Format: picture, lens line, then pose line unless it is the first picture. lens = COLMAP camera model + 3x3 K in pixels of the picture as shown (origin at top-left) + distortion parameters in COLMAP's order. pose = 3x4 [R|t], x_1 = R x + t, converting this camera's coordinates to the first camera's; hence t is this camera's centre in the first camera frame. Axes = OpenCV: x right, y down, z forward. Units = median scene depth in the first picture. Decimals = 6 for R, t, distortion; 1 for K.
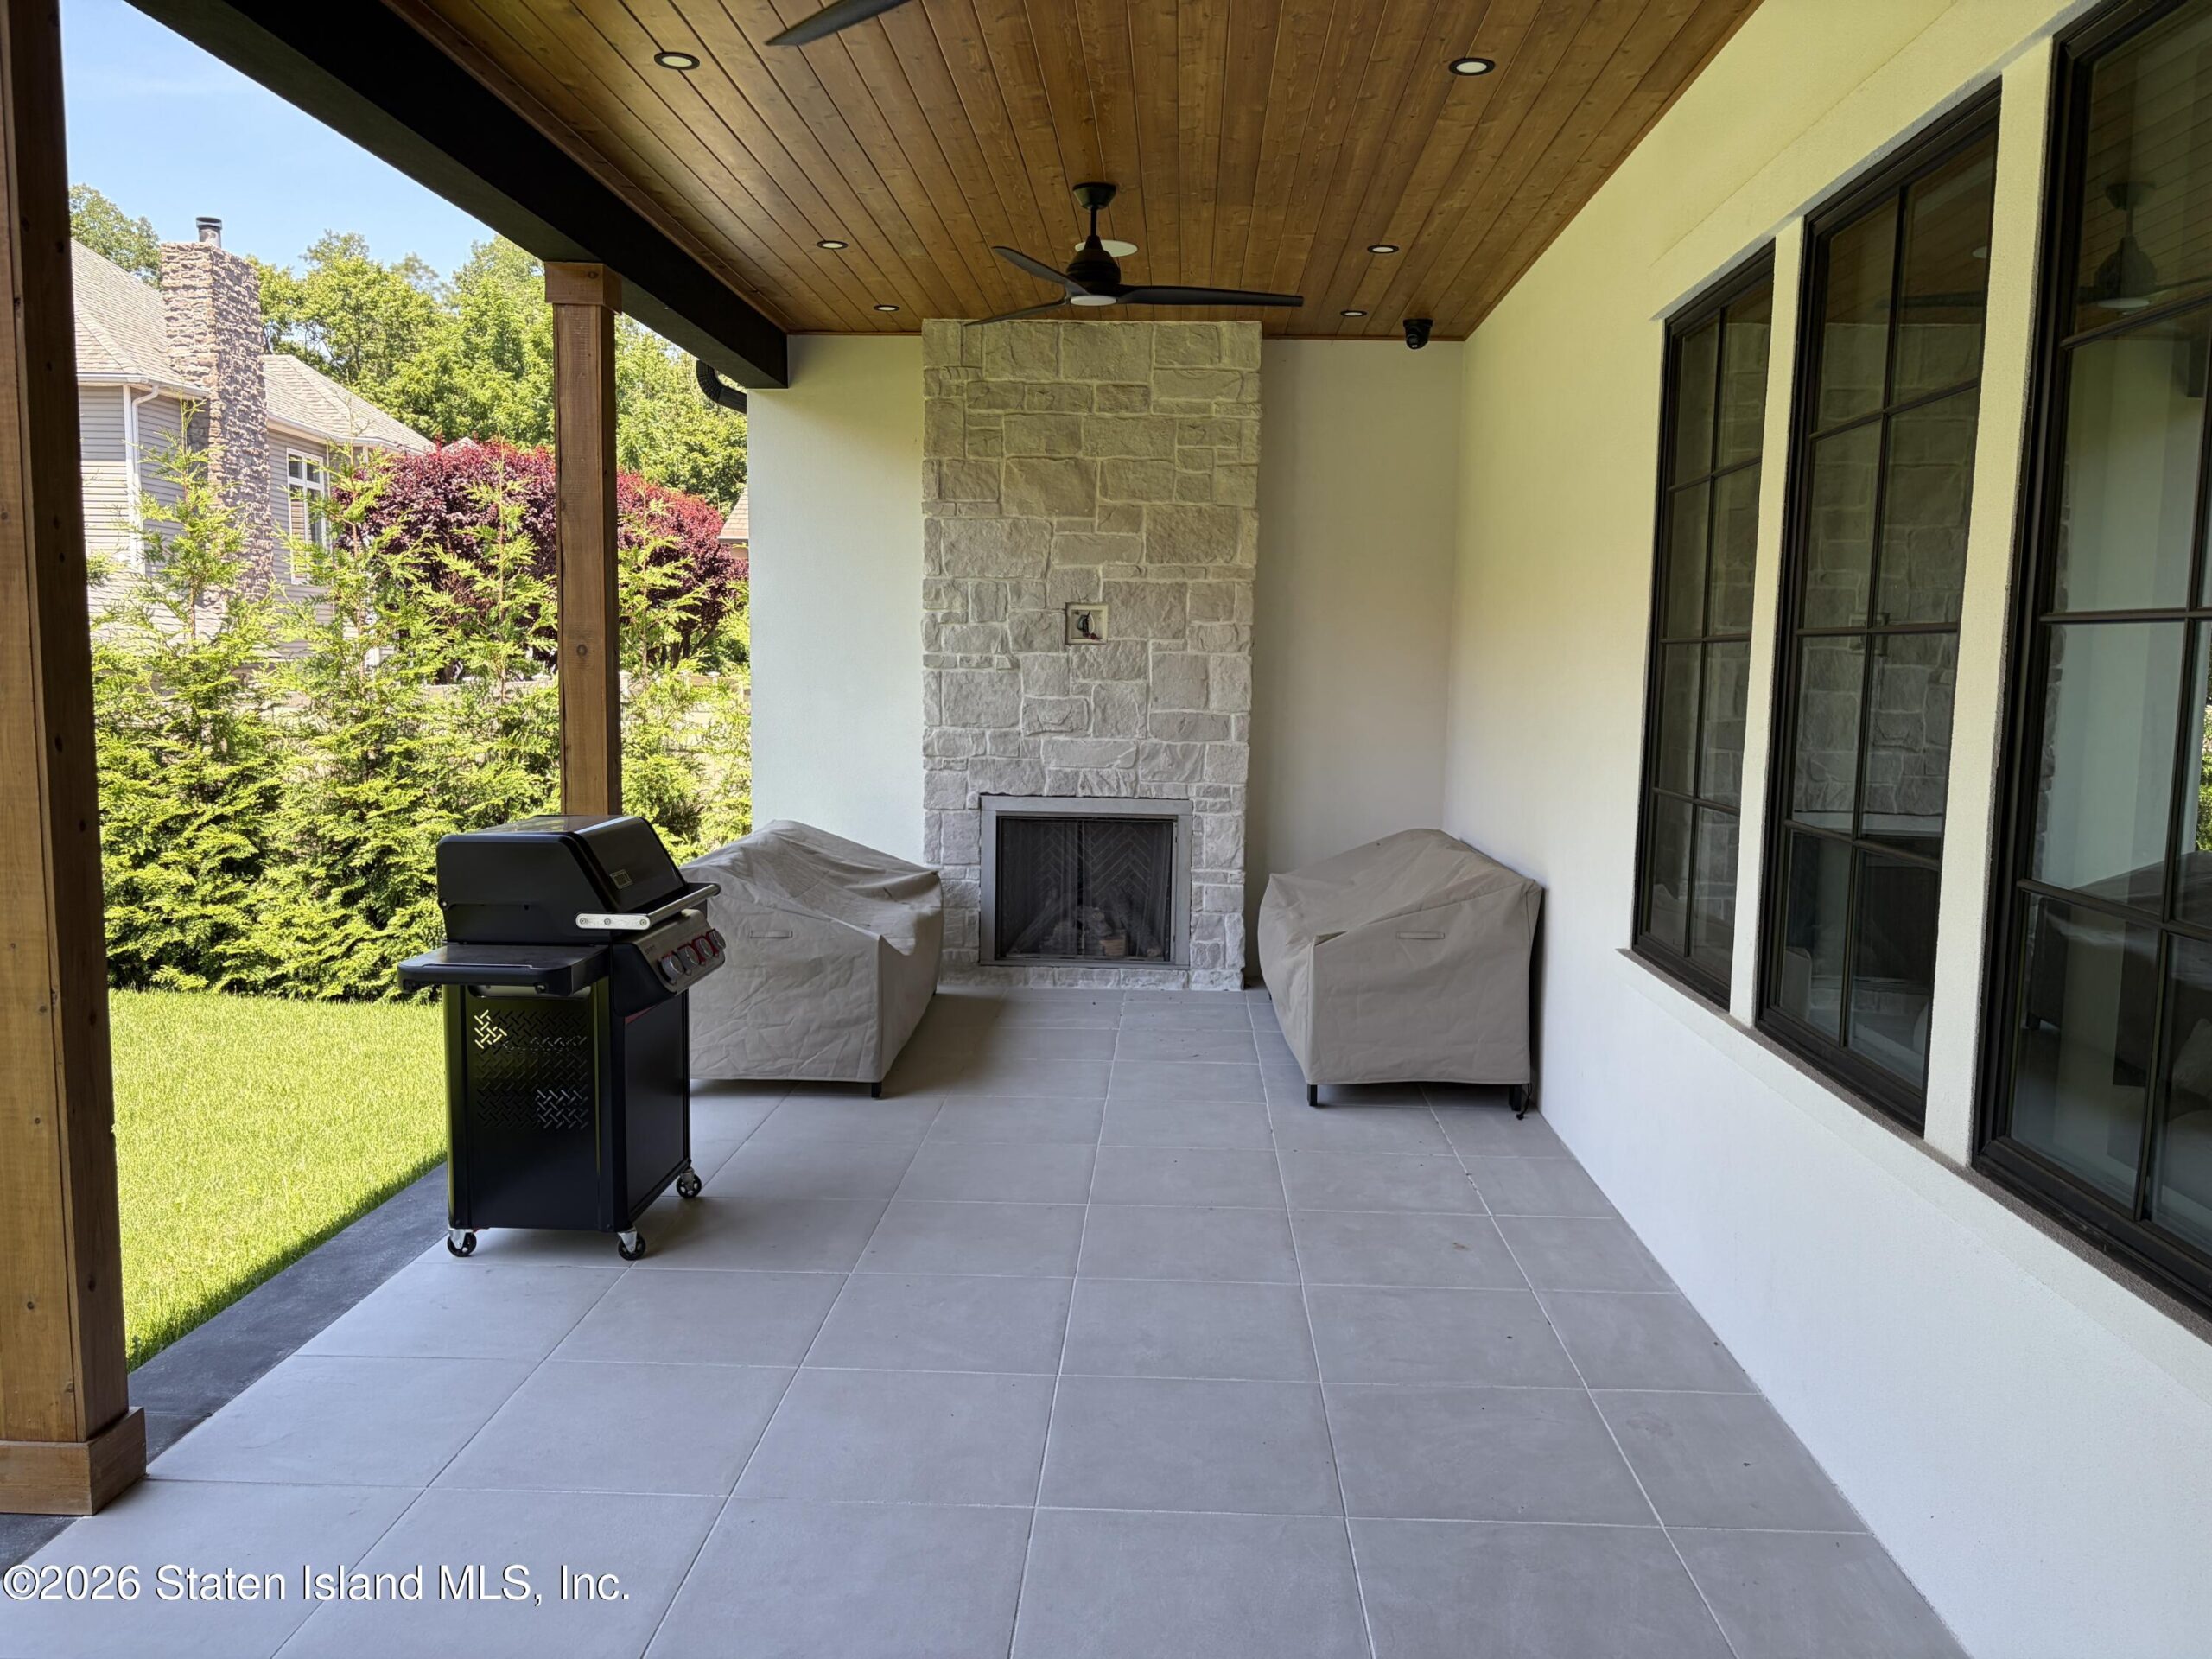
lens RADIAL K [[1667.8, 0, 1110.3], [0, 1667.8, 845.0], [0, 0, 1]] dist [0.061357, -0.055761]
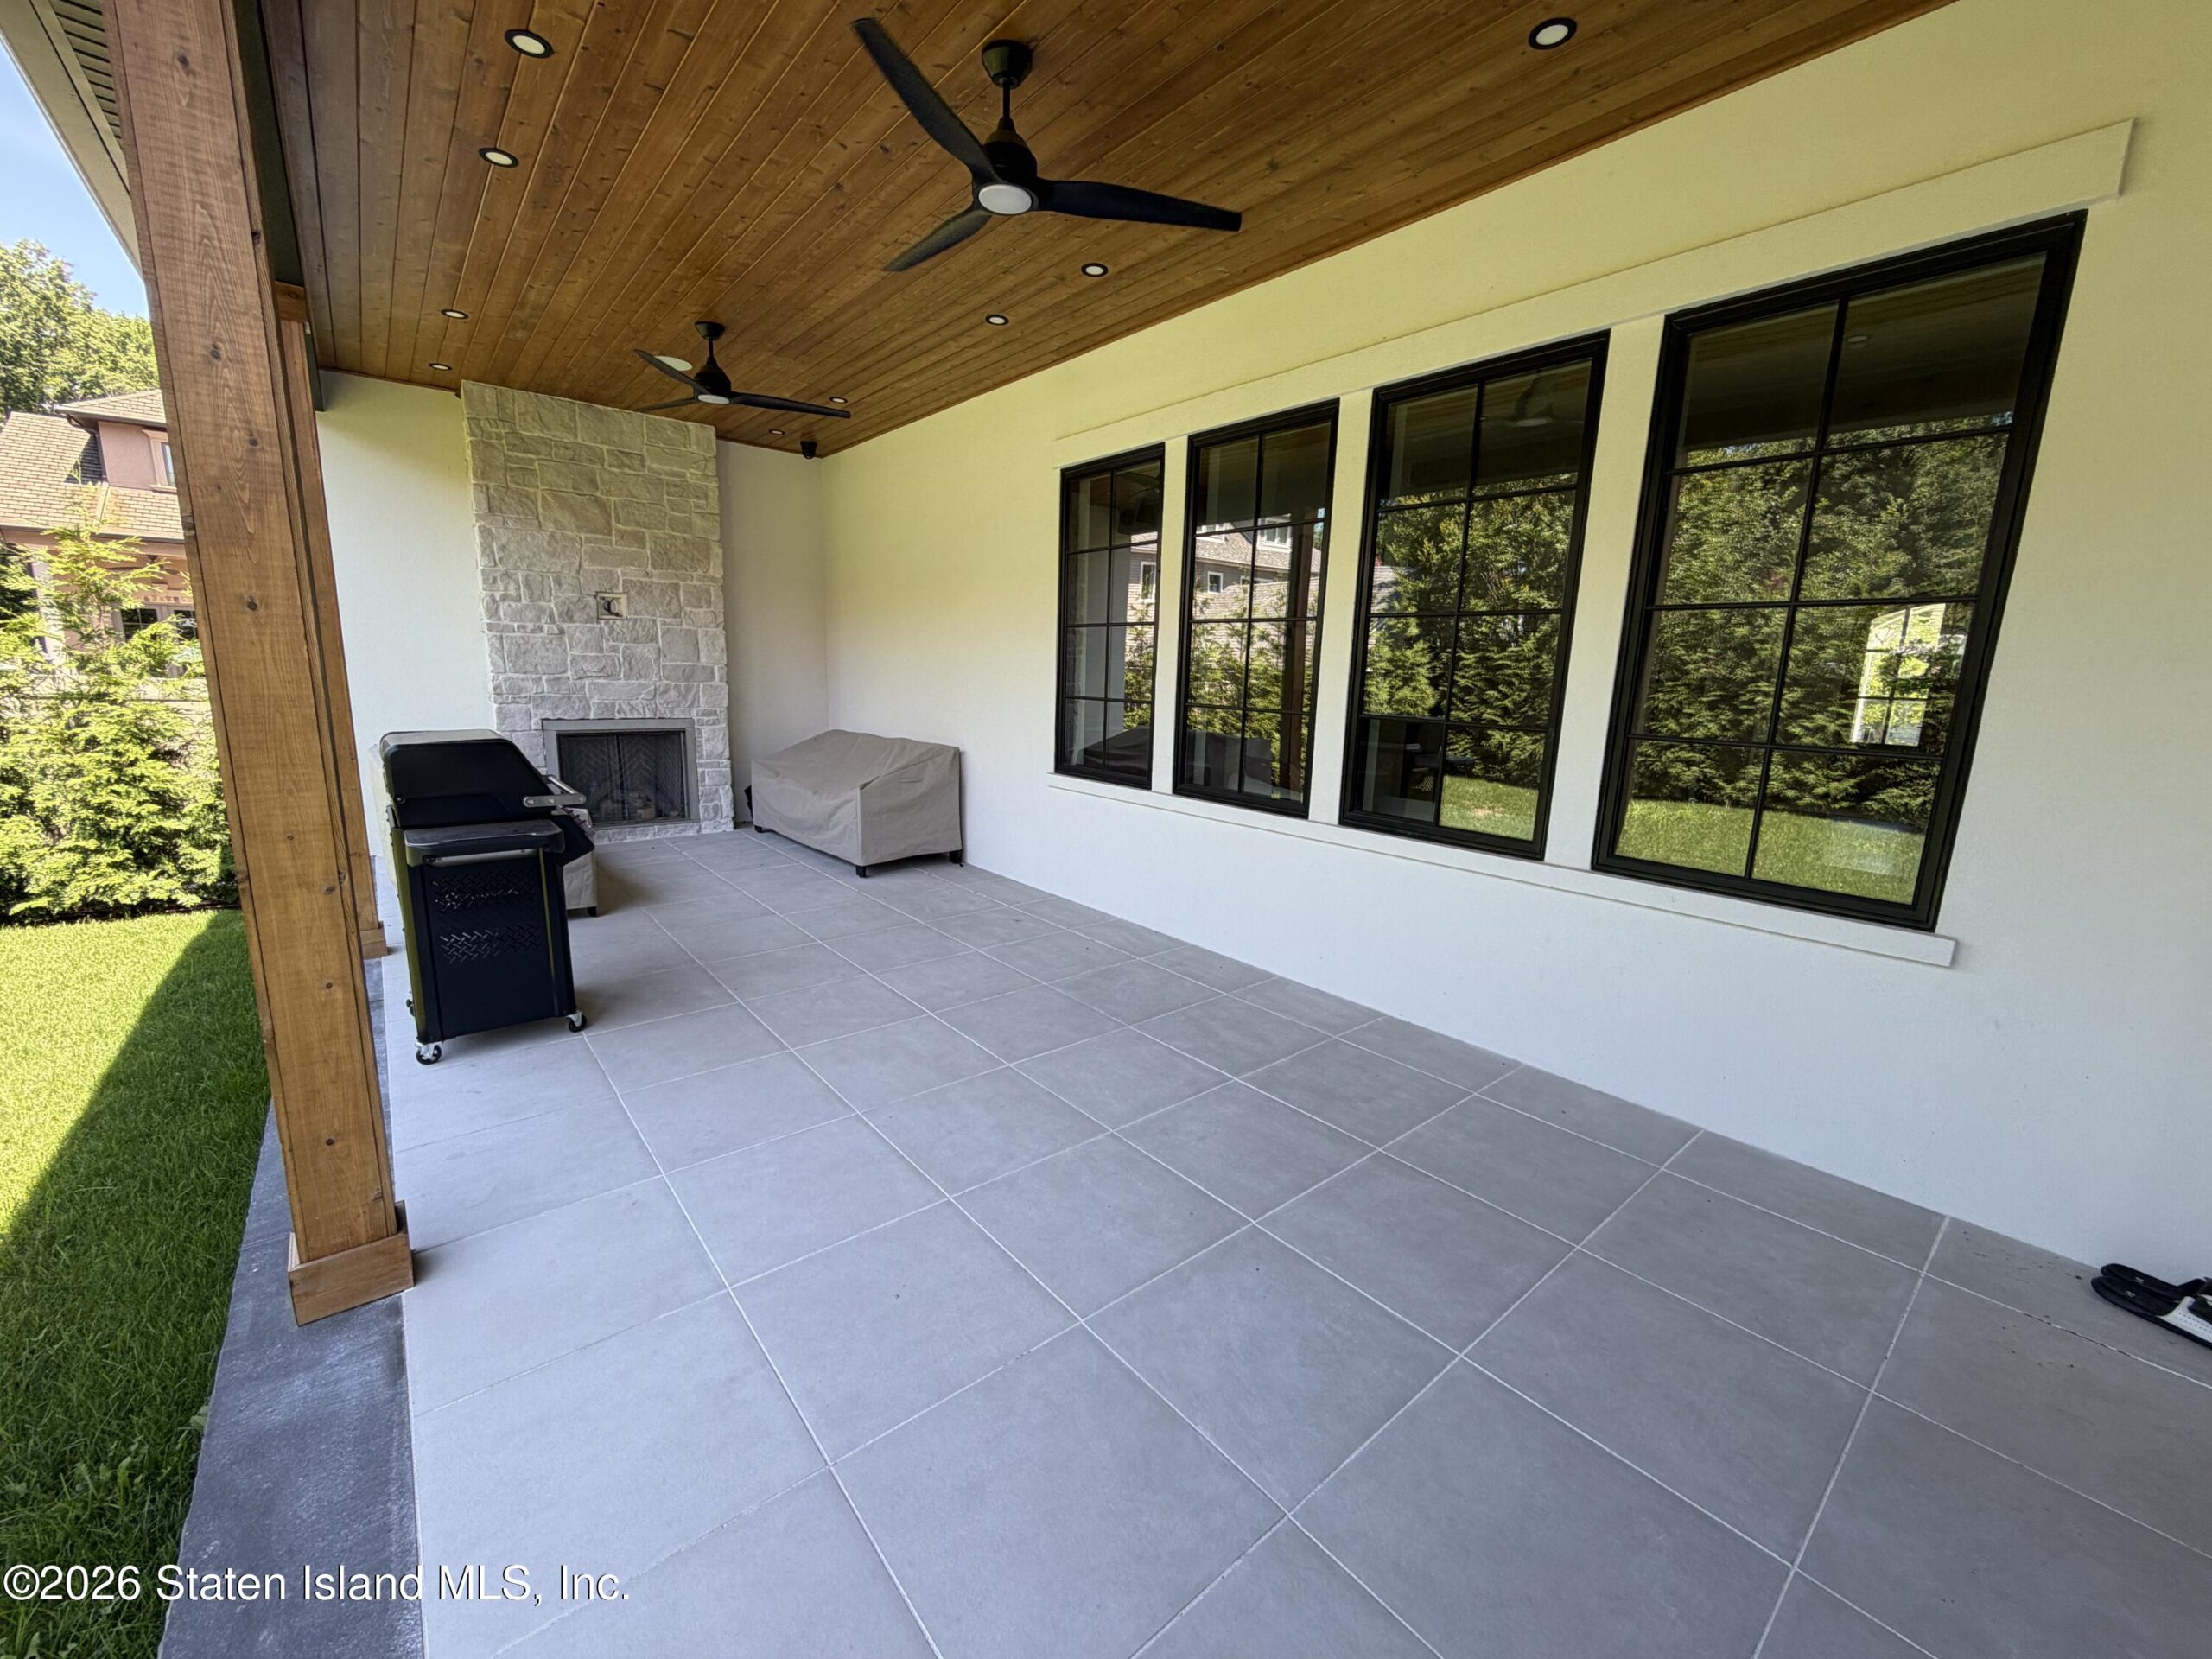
lens RADIAL K [[879.3, 0, 1107.0], [0, 879.3, 828.9], [0, 0, 1]] dist [-0.001603, -0.000782]
pose [[0.737979, -0.117598, 0.664498, -0.244384], [0.057010, 0.992043, 0.112251, 0.007339], [-0.672412, -0.044956, 0.738811, 0.078216]]
